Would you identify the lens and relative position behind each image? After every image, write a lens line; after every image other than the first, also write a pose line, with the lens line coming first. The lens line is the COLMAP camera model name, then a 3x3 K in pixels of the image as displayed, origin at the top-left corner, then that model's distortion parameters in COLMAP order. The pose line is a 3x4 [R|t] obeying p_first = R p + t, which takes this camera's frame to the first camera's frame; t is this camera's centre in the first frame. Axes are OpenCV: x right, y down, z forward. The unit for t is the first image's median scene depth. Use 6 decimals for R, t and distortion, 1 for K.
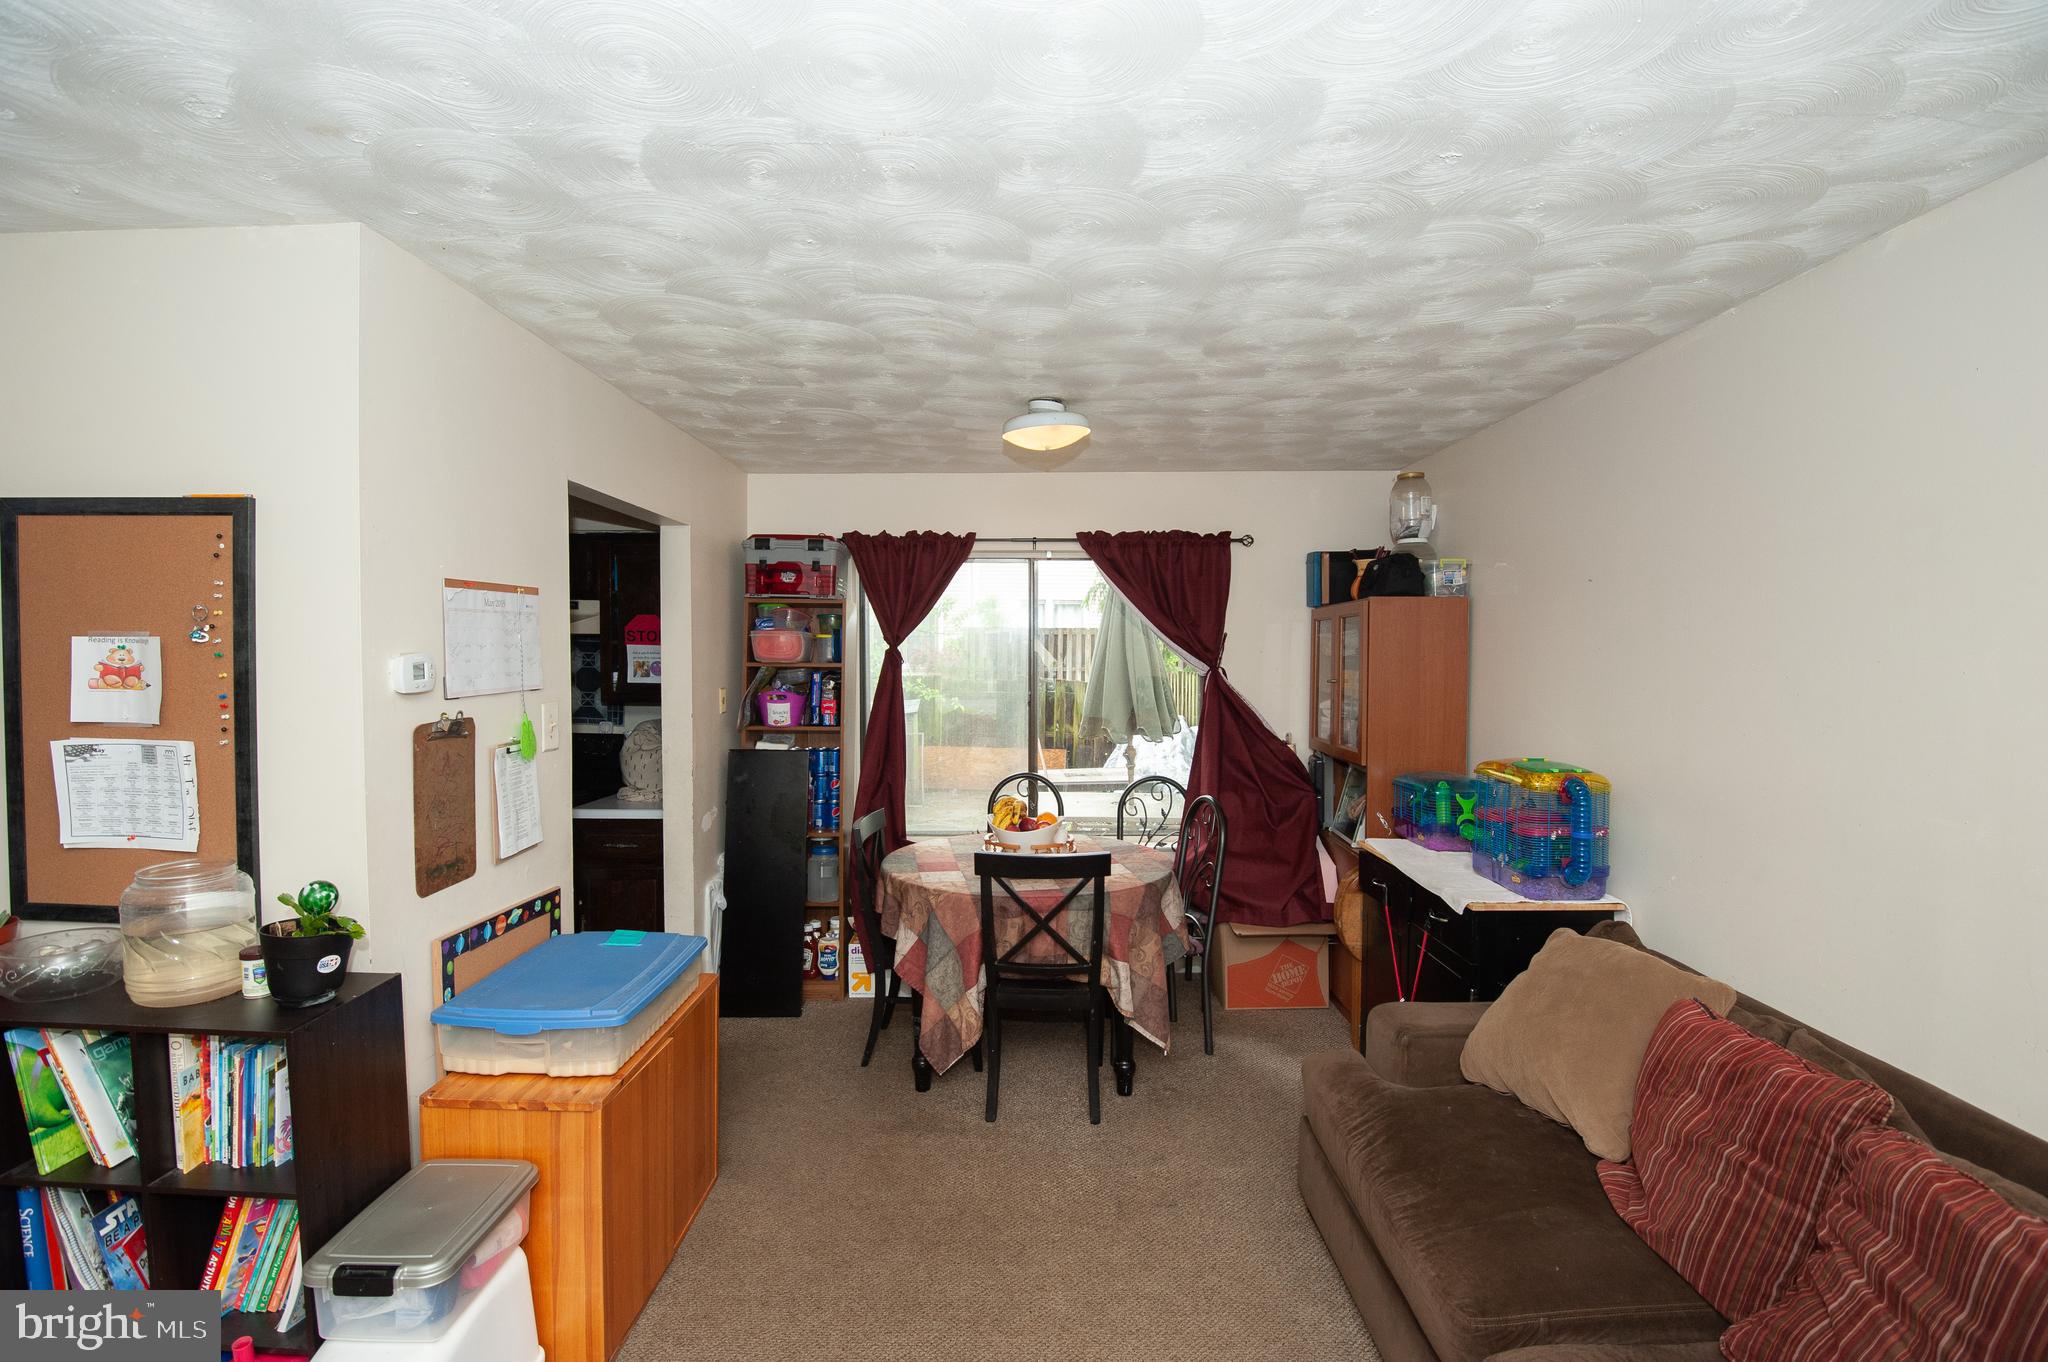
lens RADIAL K [[926.6, 0, 1029.7], [0, 926.6, 678.4], [0, 0, 1]] dist [0.001320, -0.030594]
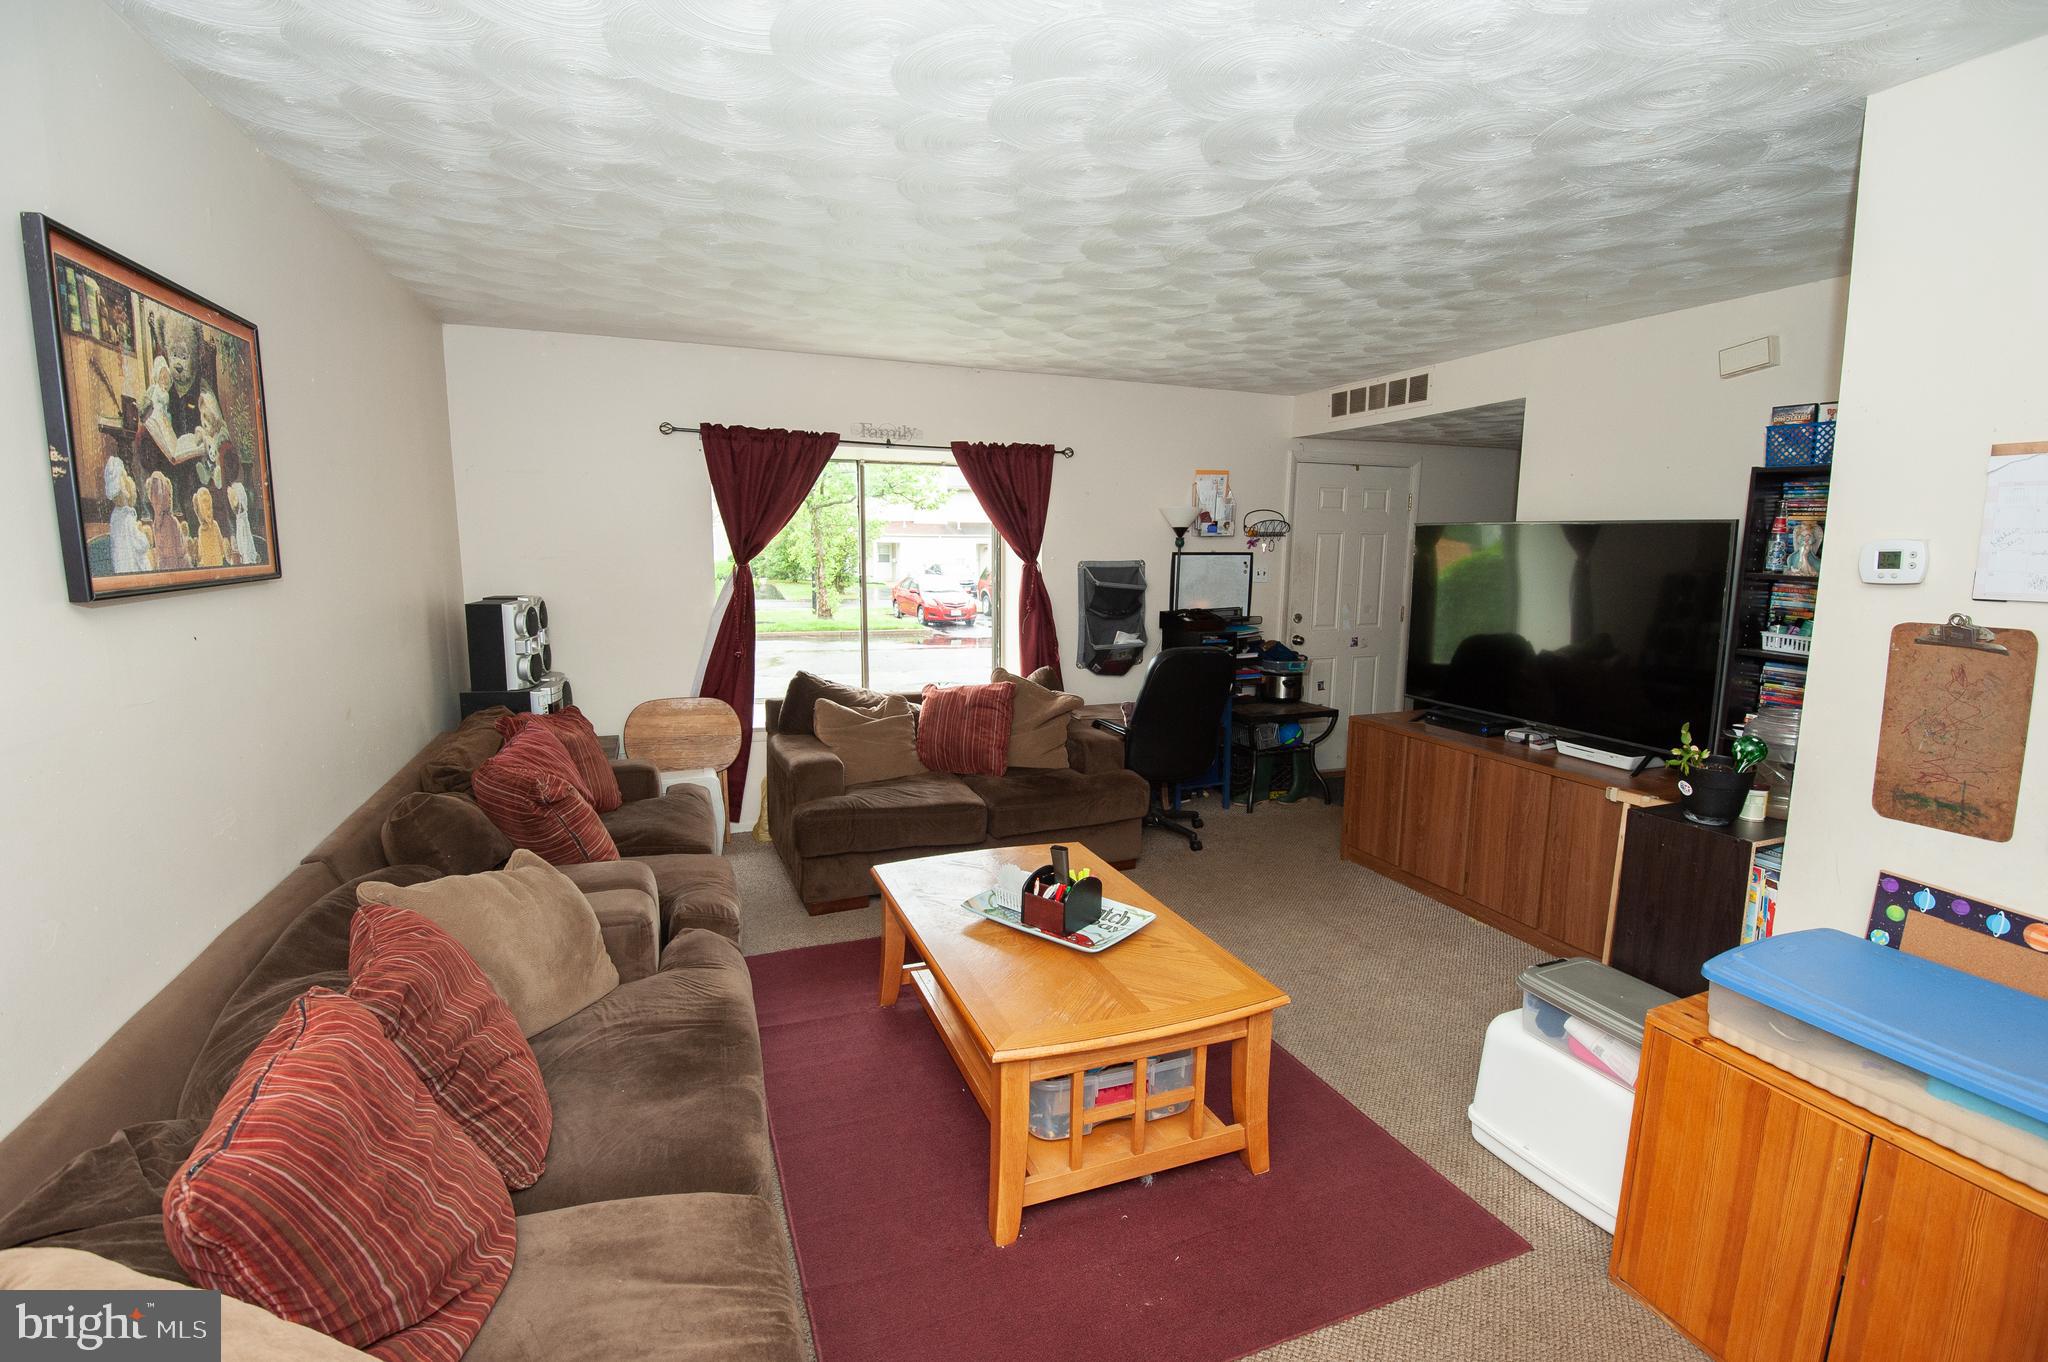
lens RADIAL K [[926.6, 0, 1029.7], [0, 926.6, 678.4], [0, 0, 1]] dist [0.001320, -0.030594]
pose [[-0.927676, 0.040296, -0.371205, 0.210285], [-0.025412, 0.985041, 0.170438, -0.010602], [0.372520, 0.167544, -0.912775, 0.725695]]
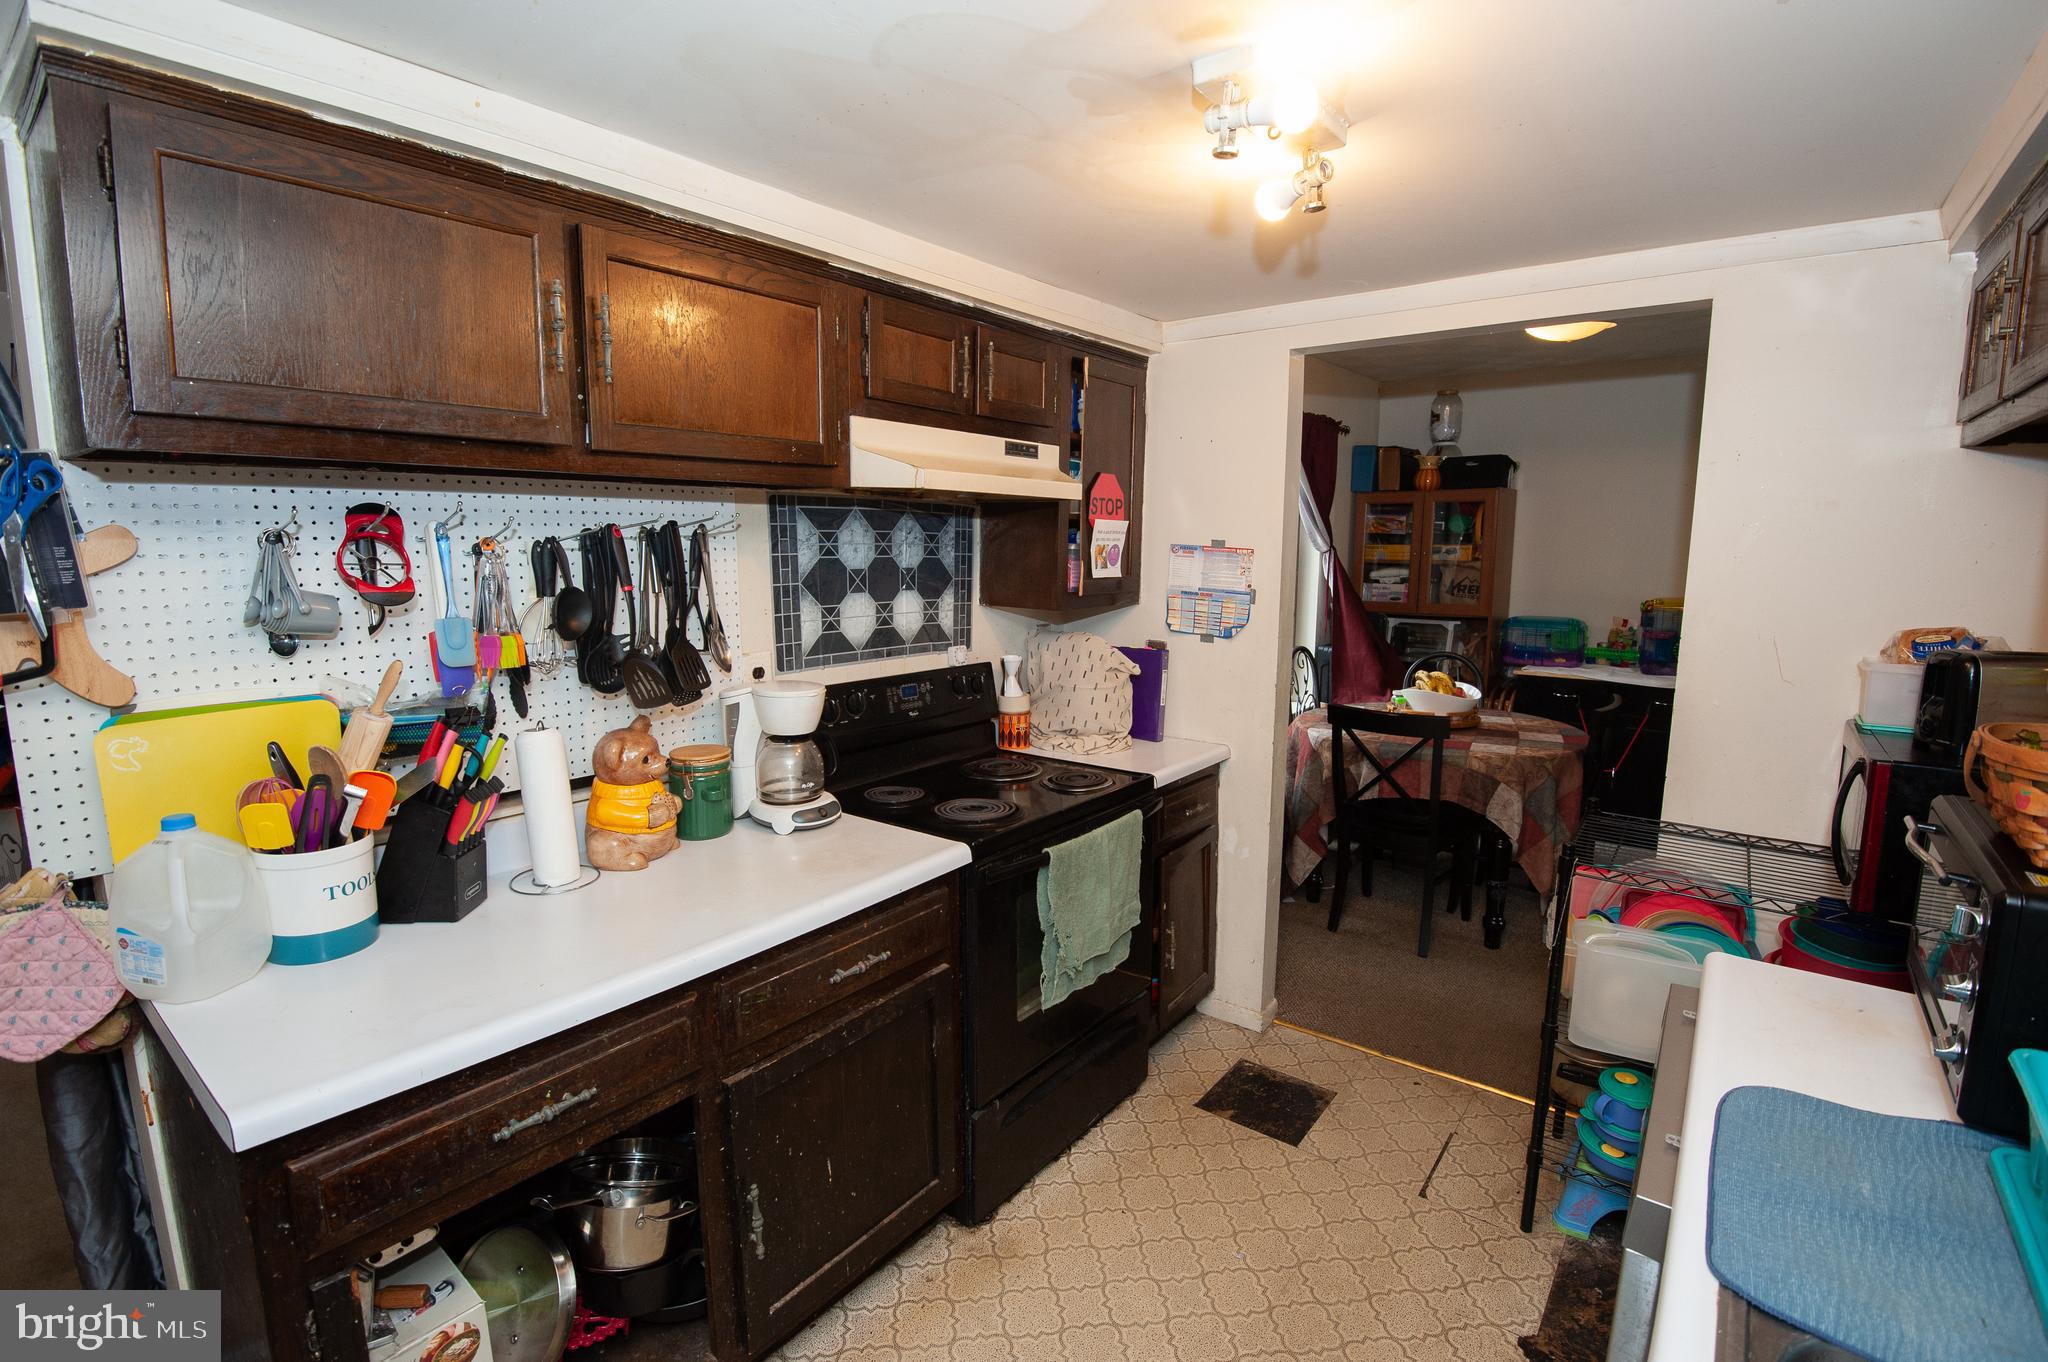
lens RADIAL K [[926.6, 0, 1029.7], [0, 926.6, 678.4], [0, 0, 1]] dist [0.001320, -0.030594]
pose [[0.611128, -0.124872, 0.781619, -0.988268], [0.017376, 0.989356, 0.144475, -0.020686], [-0.791341, -0.074711, 0.606793, 0.637610]]
